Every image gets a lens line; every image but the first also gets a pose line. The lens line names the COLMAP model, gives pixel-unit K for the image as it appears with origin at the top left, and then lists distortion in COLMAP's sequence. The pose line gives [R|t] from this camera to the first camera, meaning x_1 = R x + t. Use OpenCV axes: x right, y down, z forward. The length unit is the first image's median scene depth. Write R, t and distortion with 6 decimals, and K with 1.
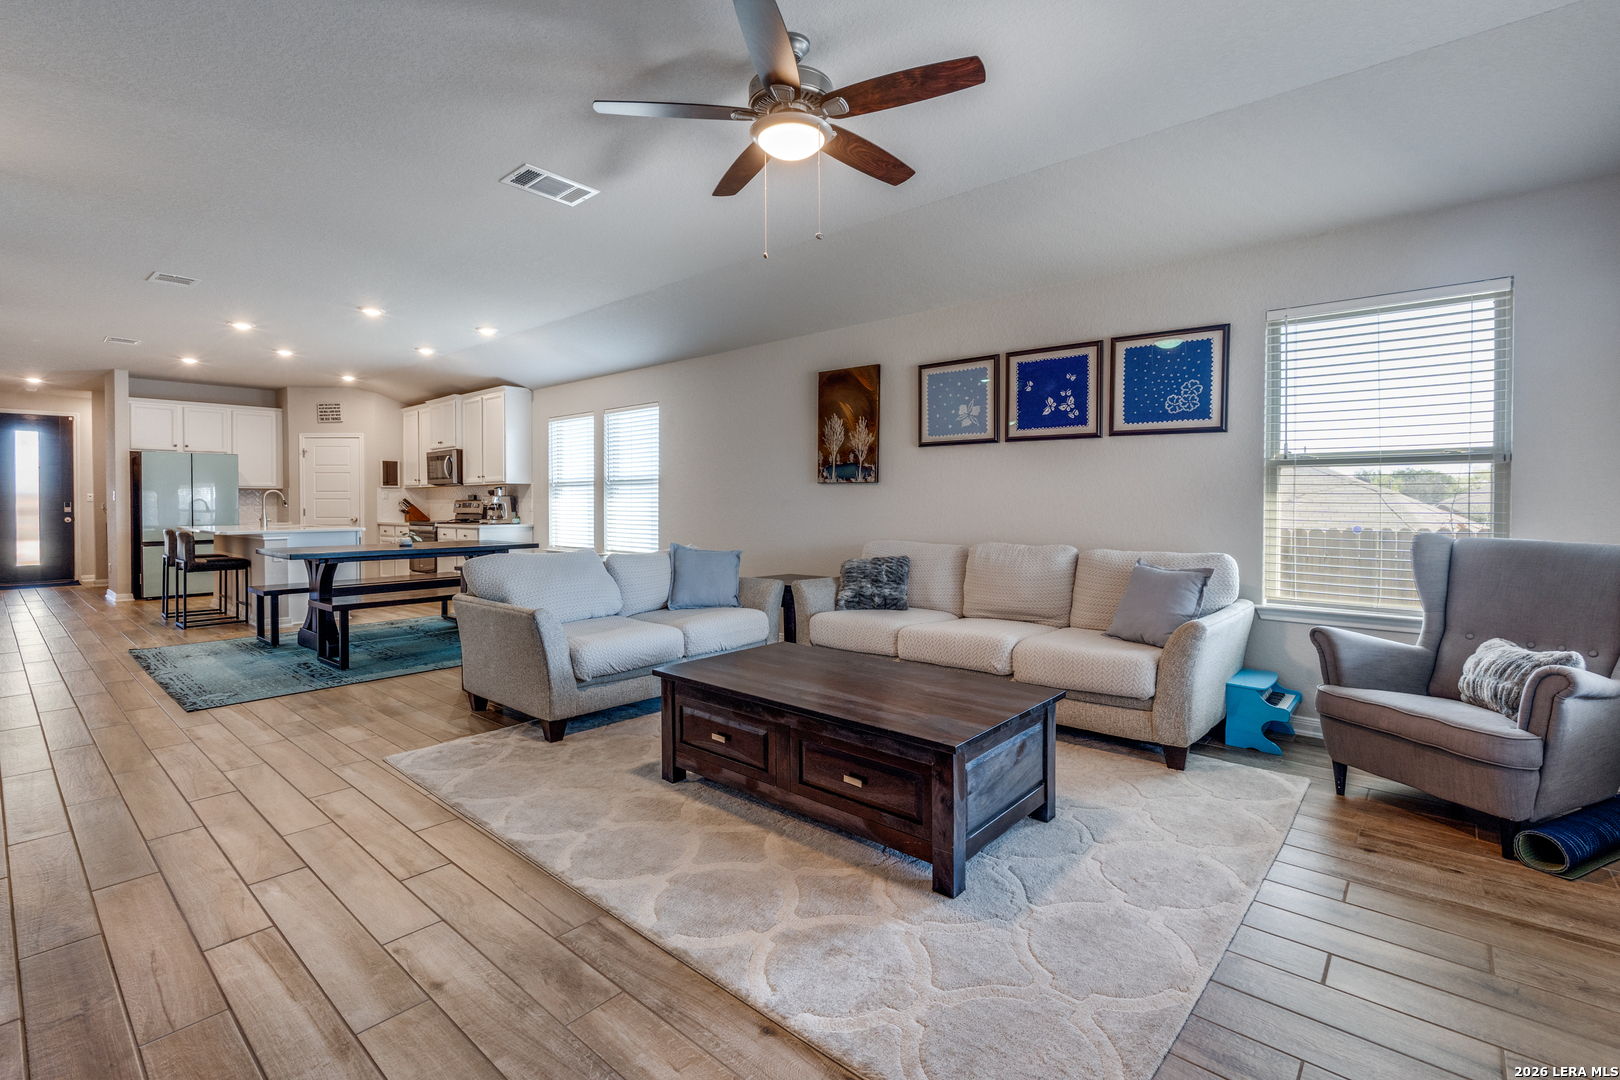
lens RADIAL K [[726.0, 0, 792.1], [0, 726.0, 510.1], [0, 0, 1]] dist [-0.000591, 0.000145]
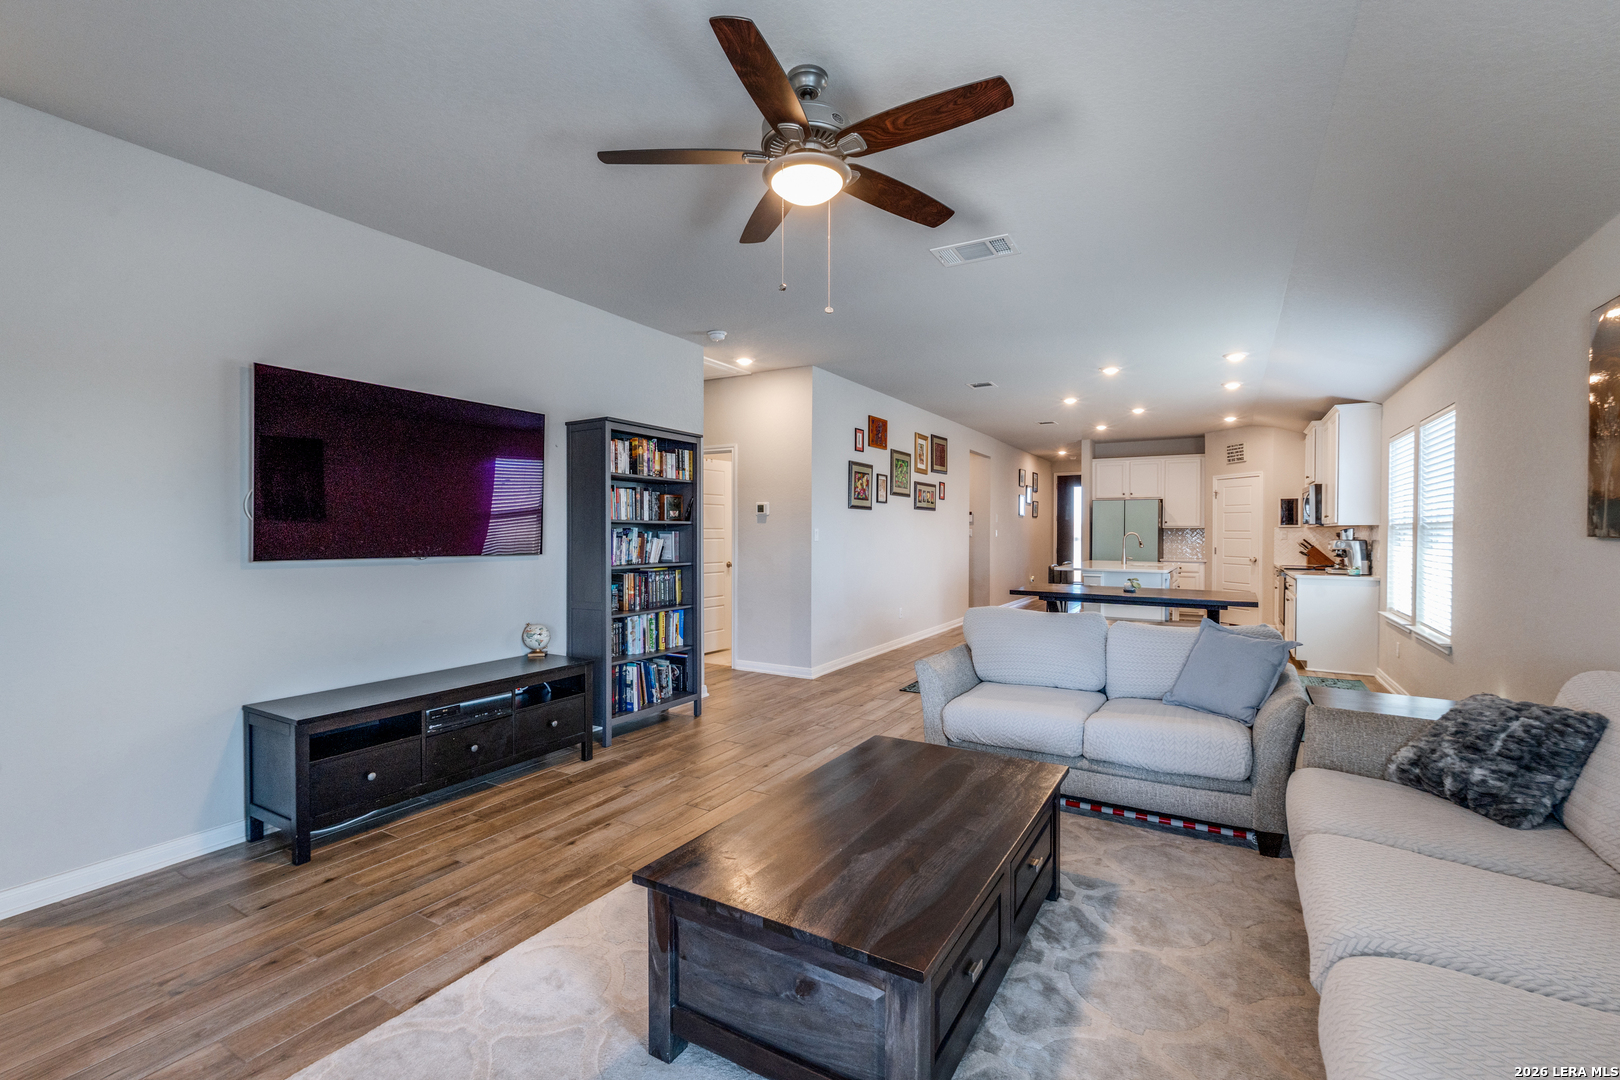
lens RADIAL K [[726.0, 0, 804.7], [0, 726.0, 536.2], [0, 0, 1]] dist [-0.000591, 0.000145]
pose [[0.185370, 0.012824, -0.982585, 0.276288], [-0.015200, 0.999833, 0.010181, -0.022749], [0.982551, 0.013048, 0.185534, 0.254784]]
